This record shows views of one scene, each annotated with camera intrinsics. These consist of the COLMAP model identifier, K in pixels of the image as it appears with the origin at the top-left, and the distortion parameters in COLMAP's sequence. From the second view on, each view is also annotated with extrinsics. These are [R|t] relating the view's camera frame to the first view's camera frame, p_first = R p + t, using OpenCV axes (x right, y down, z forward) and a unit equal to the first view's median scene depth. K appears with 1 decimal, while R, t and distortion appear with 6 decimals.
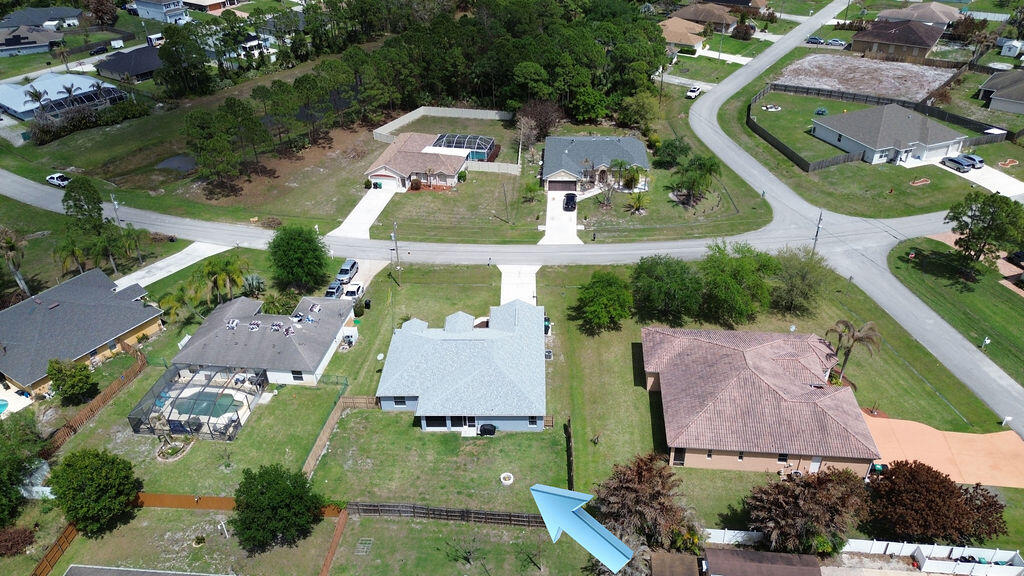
lens RADIAL K [[725.8, 0, 512.0], [0, 725.8, 288.0], [0, 0, 1]] dist [0.077322, -0.080083]
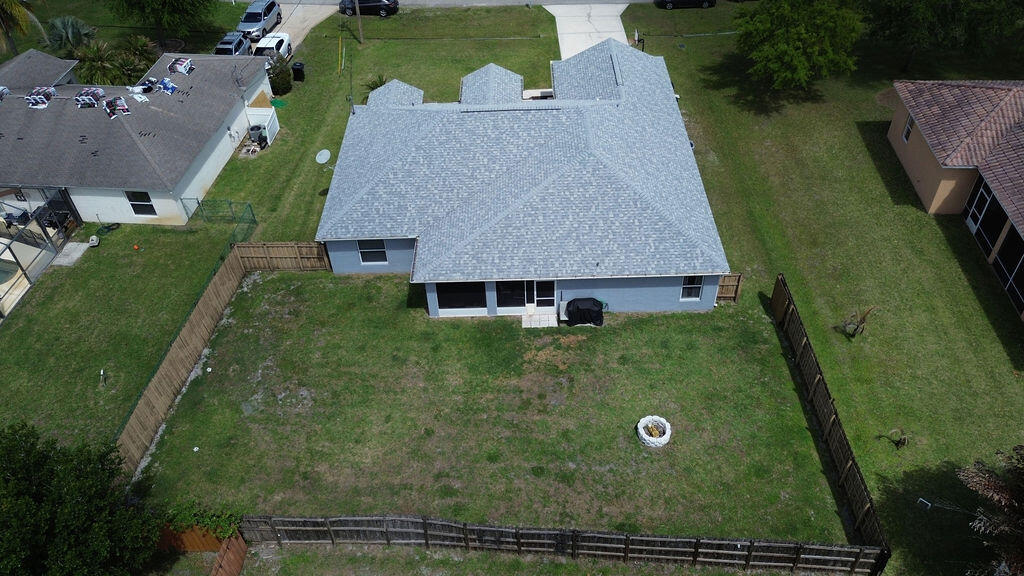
lens RADIAL K [[725.8, 0, 512.0], [0, 725.8, 288.0], [0, 0, 1]] dist [0.077322, -0.080083]
pose [[0.999146, -0.027591, 0.030753, -0.085617], [0.022055, 0.985594, 0.167682, 0.106406], [-0.034937, -0.166861, 0.985361, 0.569007]]
